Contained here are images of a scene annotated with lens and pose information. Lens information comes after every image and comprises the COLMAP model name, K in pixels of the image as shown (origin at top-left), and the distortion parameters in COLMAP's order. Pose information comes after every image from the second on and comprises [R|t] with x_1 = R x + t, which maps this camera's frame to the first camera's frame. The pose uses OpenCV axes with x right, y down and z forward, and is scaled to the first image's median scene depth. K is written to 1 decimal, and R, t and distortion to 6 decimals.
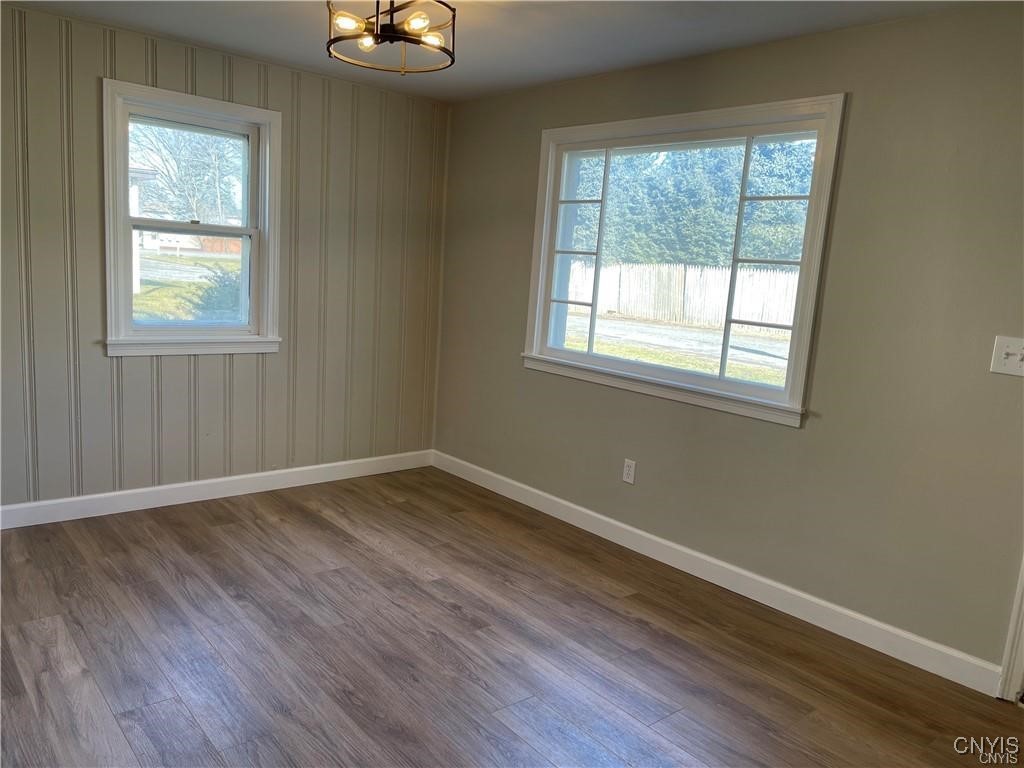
lens RADIAL K [[750.5, 0, 512.0], [0, 750.5, 384.0], [0, 0, 1]] dist [-0.006998, -0.004563]
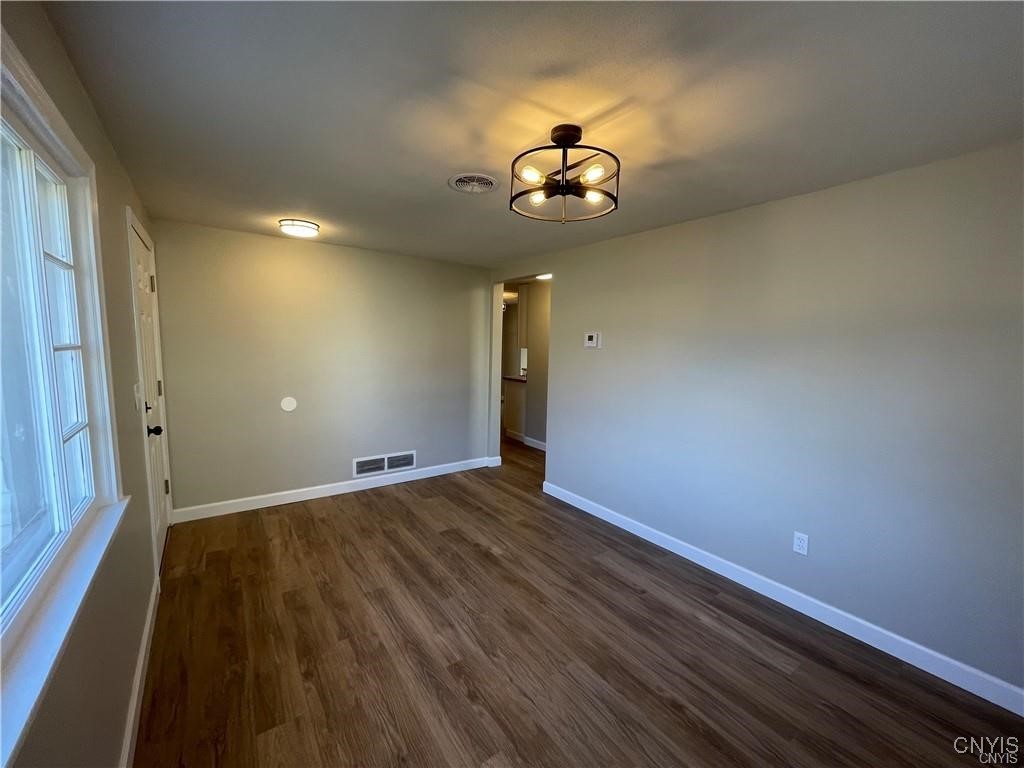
lens RADIAL K [[413.6, 0, 512.0], [0, 413.6, 384.0], [0, 0, 1]] dist [0.000195, 0.000038]
pose [[-0.993339, -0.094225, 0.066325, -0.135471], [-0.073003, 0.959968, 0.270430, -0.304202], [-0.089151, 0.263787, -0.960452, 1.526593]]
